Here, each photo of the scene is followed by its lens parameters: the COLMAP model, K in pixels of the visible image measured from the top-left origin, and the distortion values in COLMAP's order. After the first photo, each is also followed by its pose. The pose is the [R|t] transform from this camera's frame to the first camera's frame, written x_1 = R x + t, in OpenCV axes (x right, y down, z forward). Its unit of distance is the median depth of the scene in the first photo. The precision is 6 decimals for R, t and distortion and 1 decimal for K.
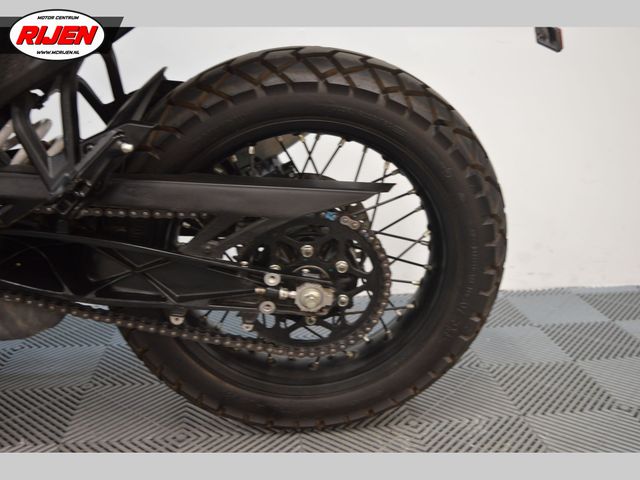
lens RADIAL K [[685.5, 0, 321.7], [0, 685.5, 241.2], [0, 0, 1]] dist [-0.111601, 0.000000]
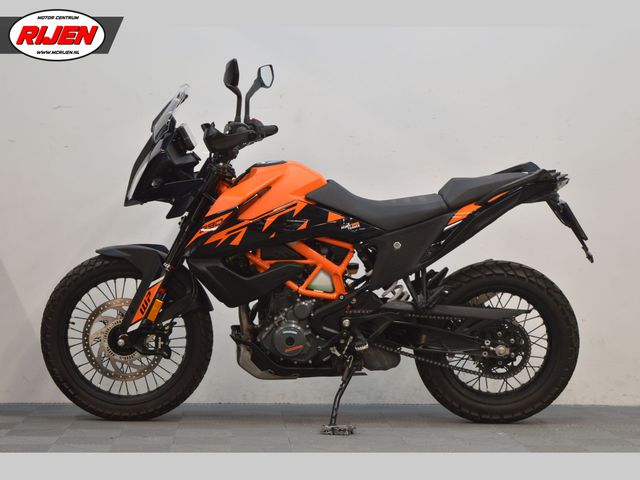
lens RADIAL K [[1500.6, 0, 317.6], [0, 1500.6, 241.9], [0, 0, 1]] dist [0.105871, 0.000000]
pose [[0.998518, 0.011559, -0.053178, -0.426901], [-0.024673, 0.967135, -0.253062, 1.180560], [0.048505, 0.253999, 0.965988, -4.860134]]
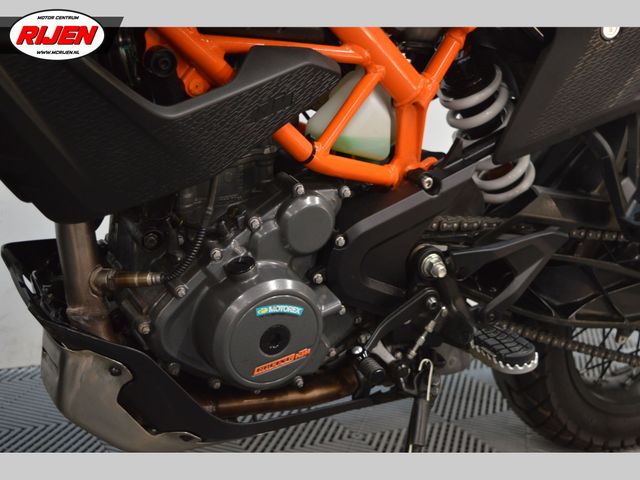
lens RADIAL K [[883.5, 0, 319.8], [0, 883.5, 237.8], [0, 0, 1]] dist [-0.016773, 0.000000]
pose [[0.893214, 0.005246, 0.449602, -1.229574], [0.006992, 0.999649, -0.025555, -0.008636], [-0.449578, 0.025970, 0.892864, 0.002187]]
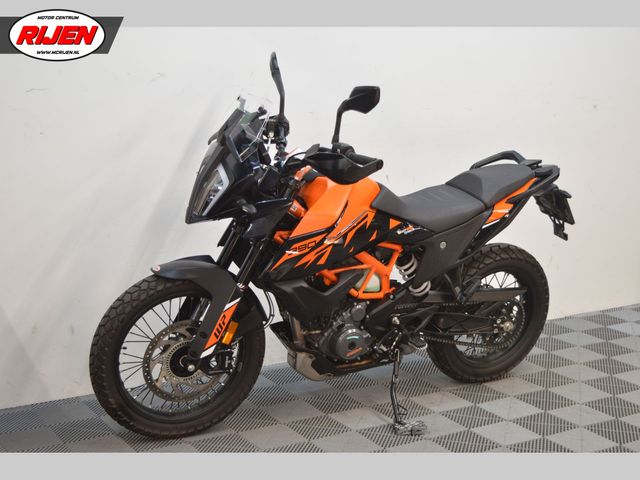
lens RADIAL K [[1038.0, 0, 324.9], [0, 1038.0, 240.3], [0, 0, 1]] dist [0.007020, 0.000000]
pose [[0.899029, -0.063219, 0.433301, -2.699690], [0.088545, 0.995328, -0.038496, -0.190916], [-0.428842, 0.072976, 0.900427, -2.817265]]
